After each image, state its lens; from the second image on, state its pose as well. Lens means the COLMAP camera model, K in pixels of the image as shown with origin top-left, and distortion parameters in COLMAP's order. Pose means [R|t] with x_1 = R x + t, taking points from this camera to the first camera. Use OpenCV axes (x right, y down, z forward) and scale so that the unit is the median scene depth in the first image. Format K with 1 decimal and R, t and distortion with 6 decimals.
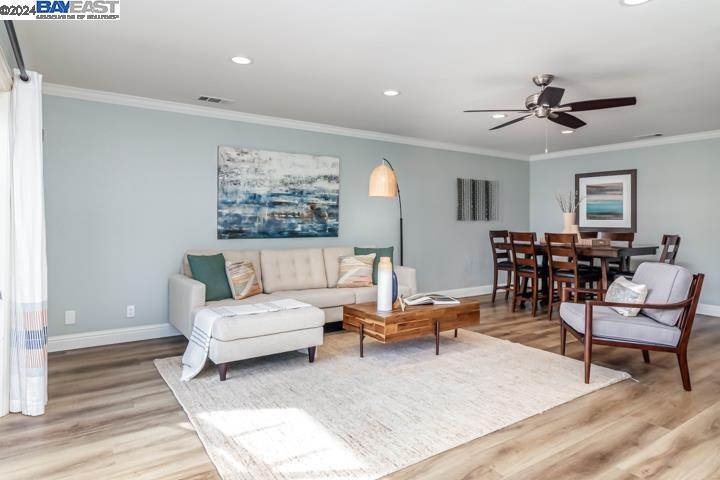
lens RADIAL K [[428.3, 0, 356.0], [0, 428.3, 239.5], [0, 0, 1]] dist [-0.002226, -0.000480]
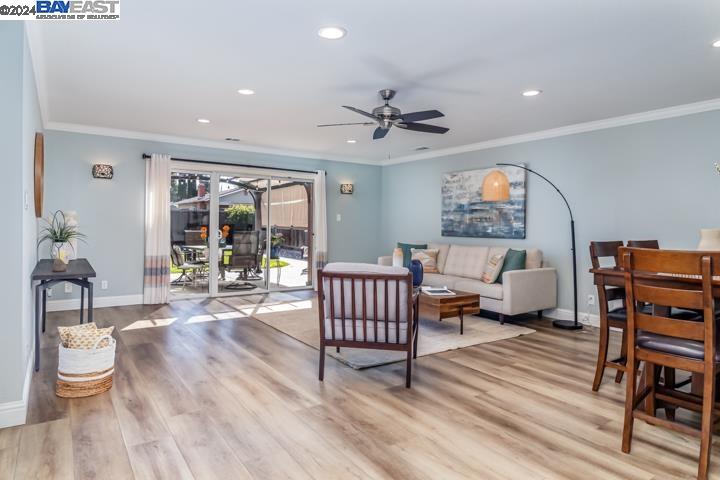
lens RADIAL K [[428.3, 0, 356.0], [0, 428.3, 239.5], [0, 0, 1]] dist [-0.002226, -0.000480]
pose [[0.011054, 0.031800, -0.999433, 1.086629], [-0.049875, 0.998268, 0.031212, -0.019582], [0.998694, 0.049502, 0.012621, 0.630541]]
